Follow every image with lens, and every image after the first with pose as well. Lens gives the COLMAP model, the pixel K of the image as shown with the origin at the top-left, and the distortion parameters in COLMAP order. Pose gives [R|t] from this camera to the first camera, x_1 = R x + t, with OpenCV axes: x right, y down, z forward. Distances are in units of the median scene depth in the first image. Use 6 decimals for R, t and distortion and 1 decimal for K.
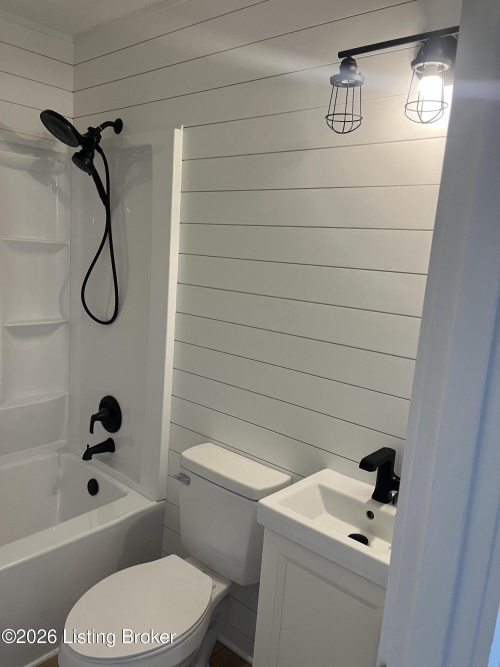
lens RADIAL K [[503.1, 0, 251.5], [0, 503.1, 334.8], [0, 0, 1]] dist [0.046995, -0.046256]
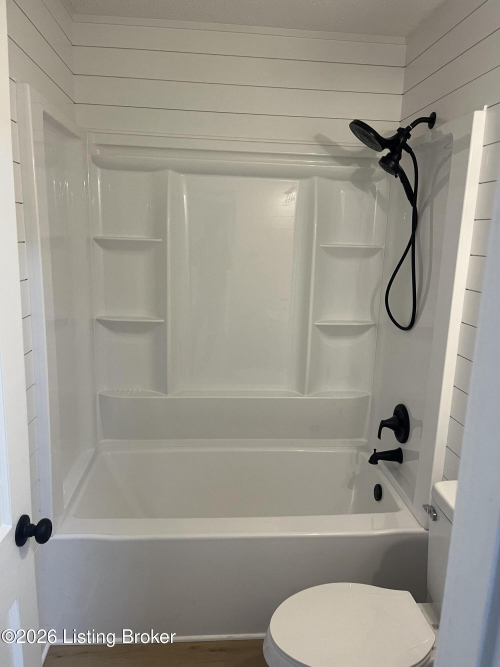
lens RADIAL K [[503.1, 0, 250.8], [0, 503.1, 334.4], [0, 0, 1]] dist [0.046995, -0.046256]
pose [[0.725650, 0.085287, -0.682758, 0.156241], [-0.086655, 0.995715, 0.032282, -0.018118], [0.682586, 0.035739, 0.729931, 0.095636]]
